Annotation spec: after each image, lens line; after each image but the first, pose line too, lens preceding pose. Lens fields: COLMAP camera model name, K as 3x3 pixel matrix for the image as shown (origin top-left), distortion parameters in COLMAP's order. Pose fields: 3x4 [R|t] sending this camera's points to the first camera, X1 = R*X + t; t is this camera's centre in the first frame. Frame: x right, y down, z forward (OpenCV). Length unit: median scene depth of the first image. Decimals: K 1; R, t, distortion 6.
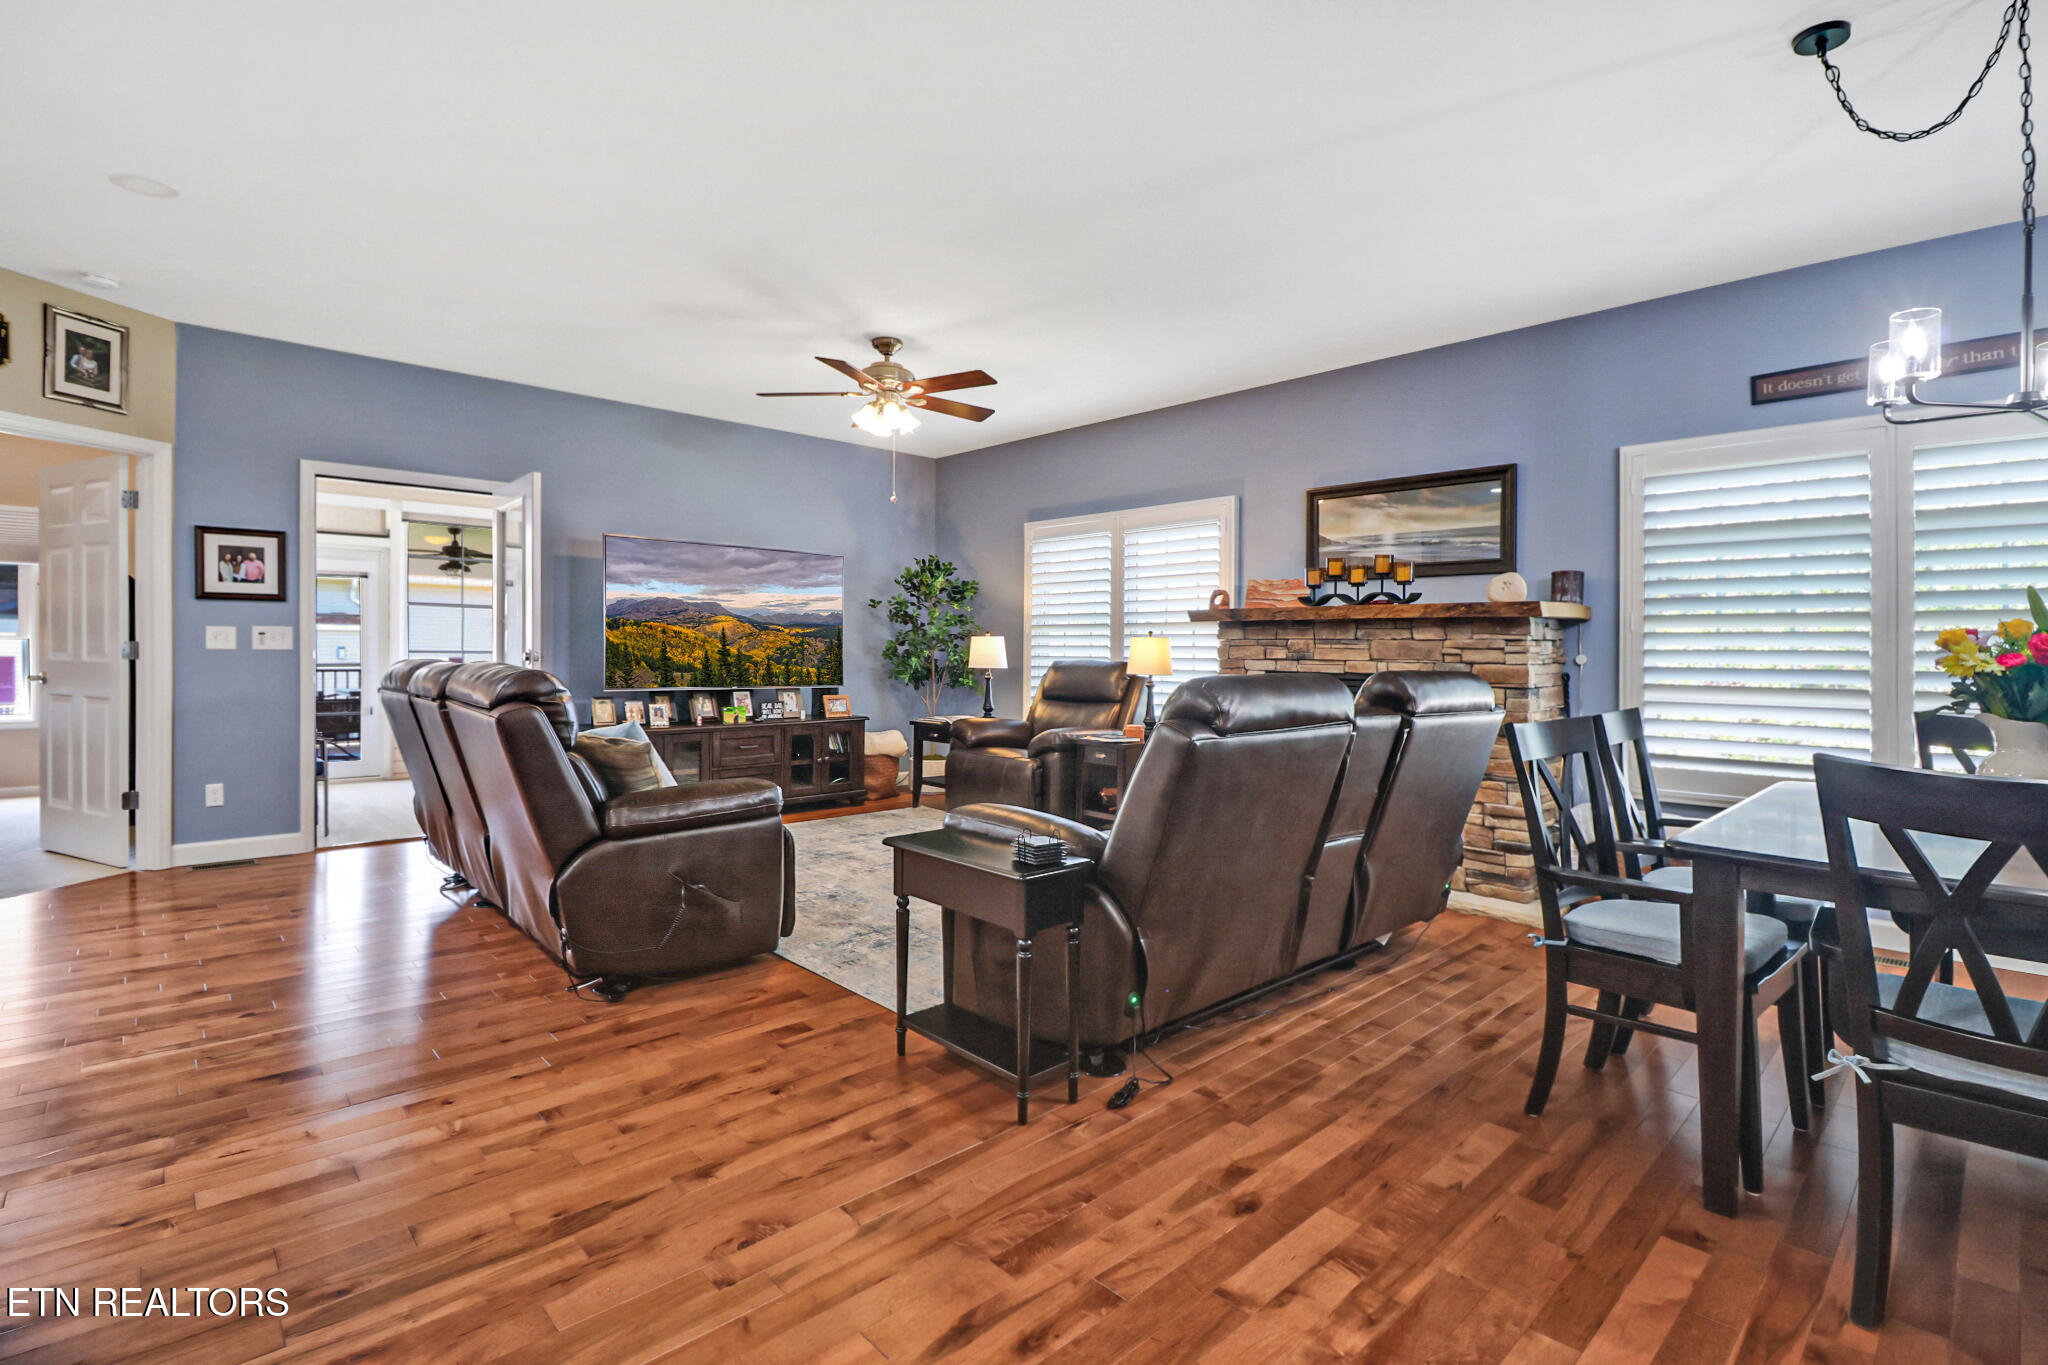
lens RADIAL K [[953.4, 0, 1023.3], [0, 953.4, 656.2], [0, 0, 1]] dist [-0.002823, -0.012154]
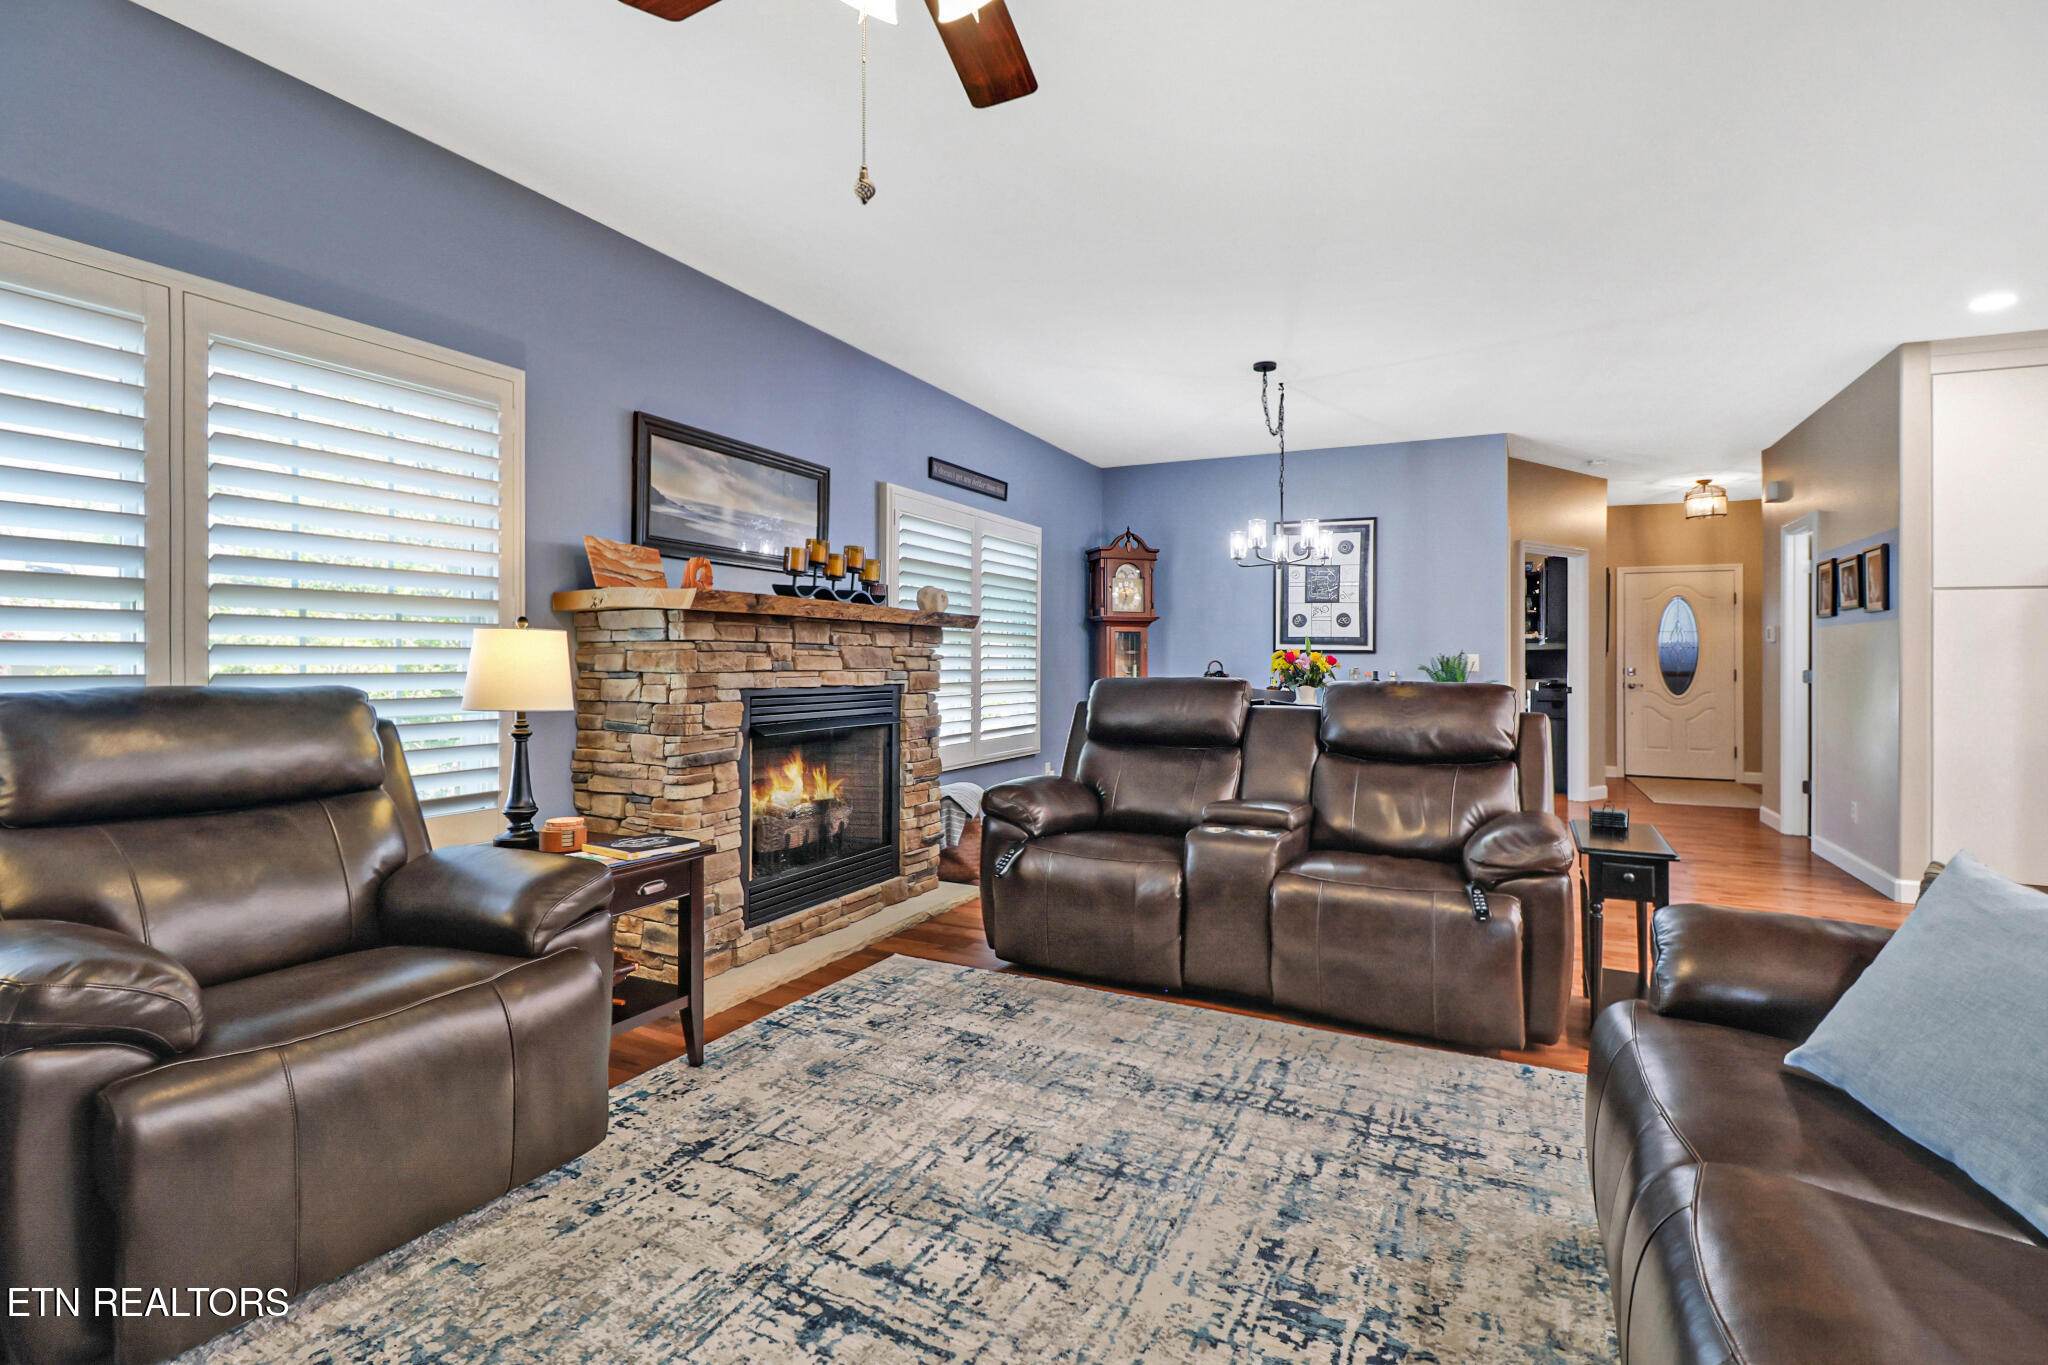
lens RADIAL K [[953.4, 0, 1023.3], [0, 953.4, 656.2], [0, 0, 1]] dist [-0.002823, -0.012154]
pose [[-0.336387, -0.003042, 0.941719, -0.470760], [-0.000956, 0.999995, 0.002889, -0.009540], [-0.941724, 0.000072, -0.336388, 1.109798]]
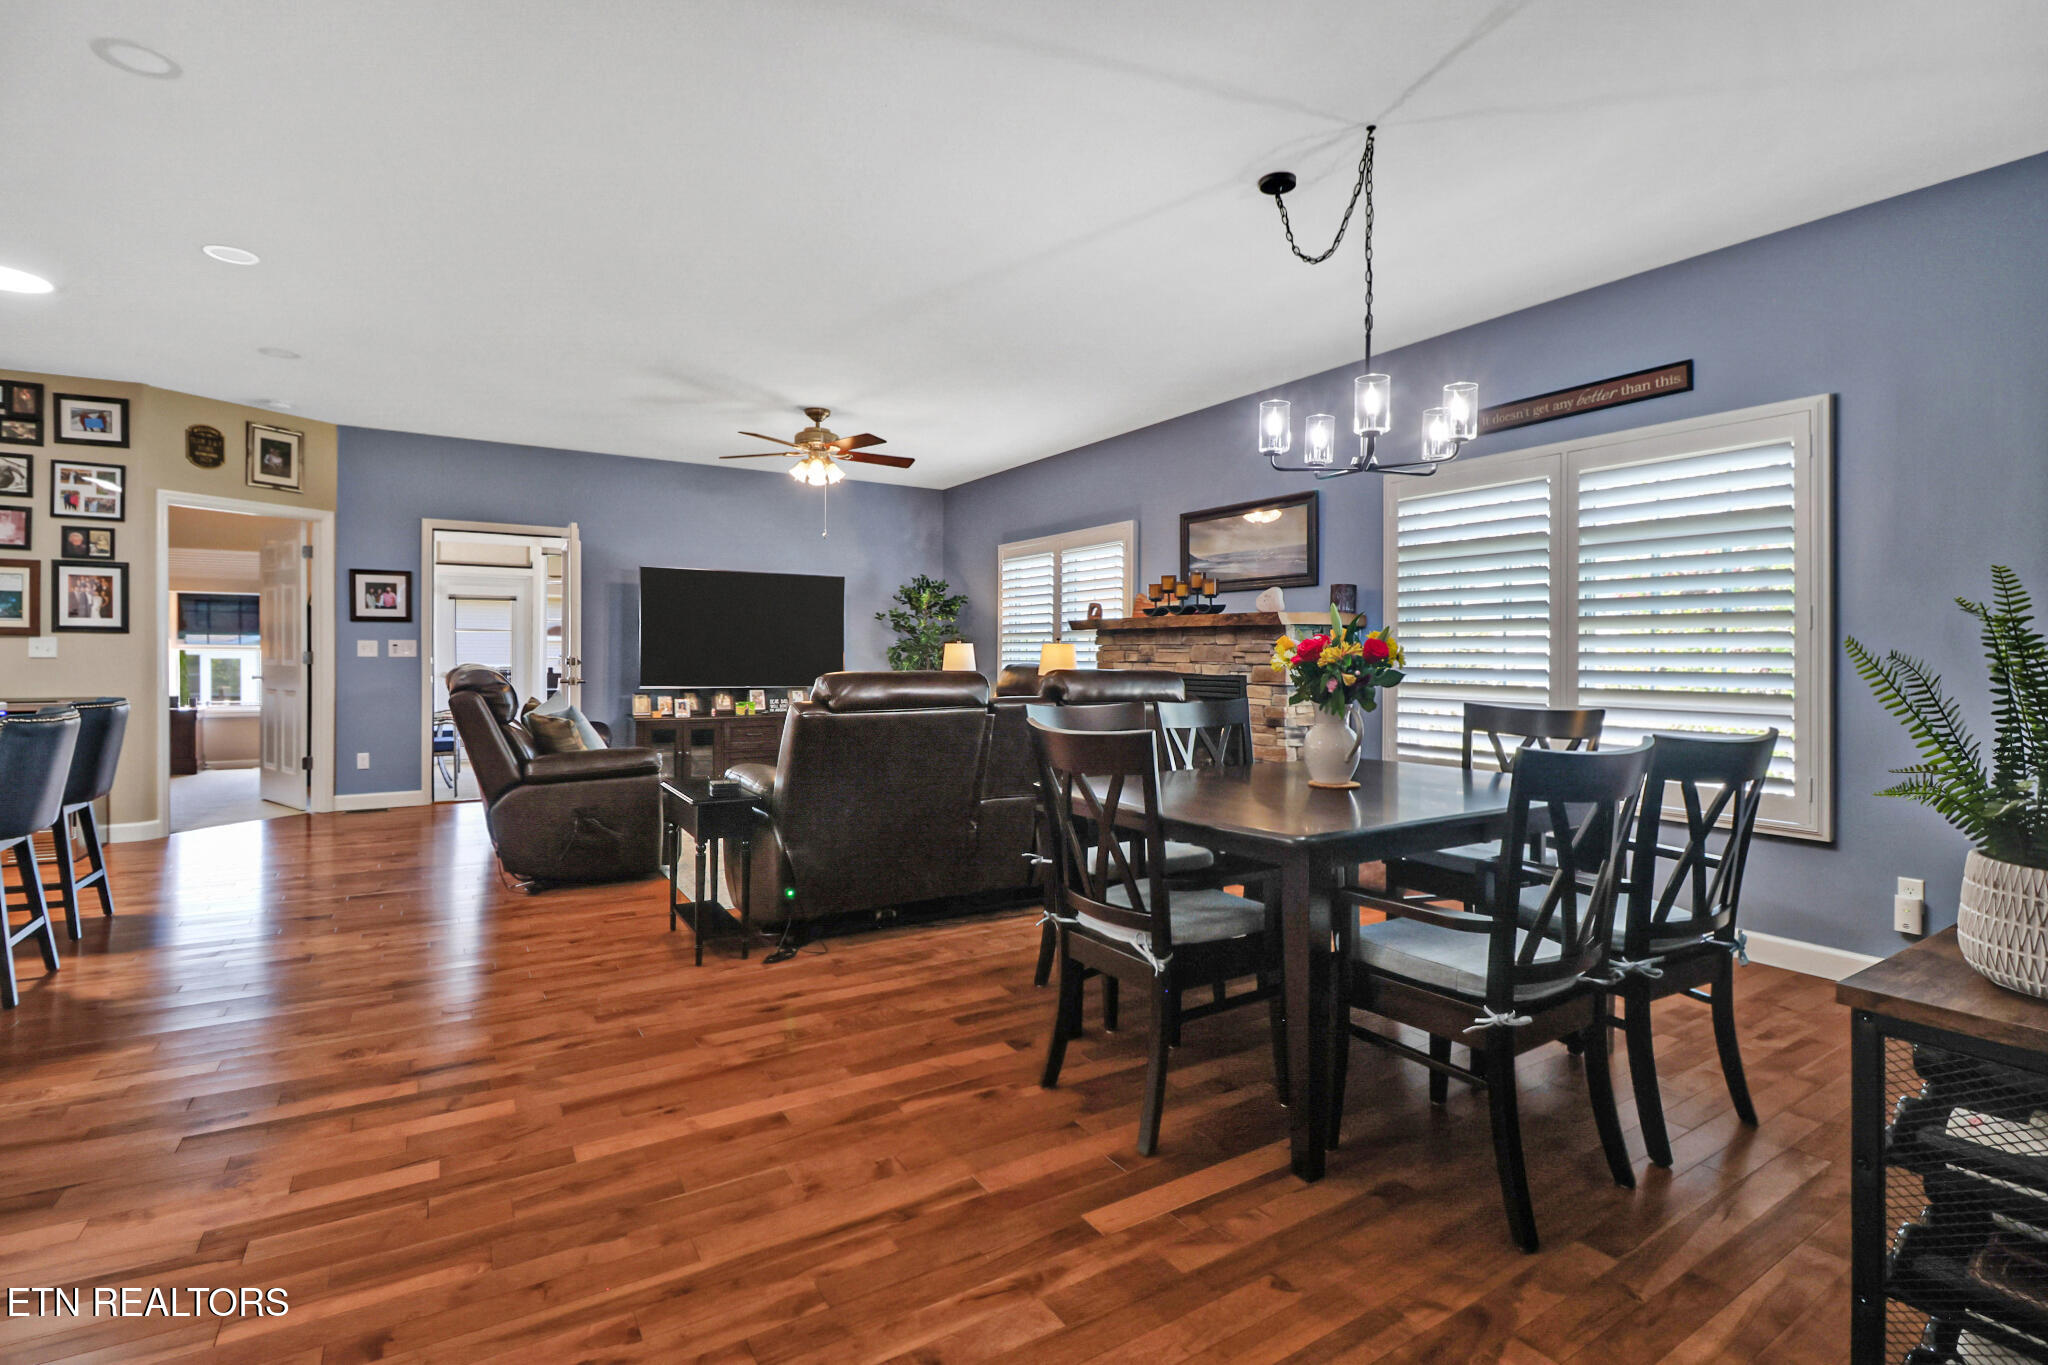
lens RADIAL K [[953.4, 0, 1023.3], [0, 953.4, 656.2], [0, 0, 1]] dist [-0.002823, -0.012154]
pose [[0.980087, -0.004084, -0.198529, 0.386953], [0.002922, 0.999977, -0.006148, 0.003283], [0.198549, 0.005446, 0.980076, -0.186553]]
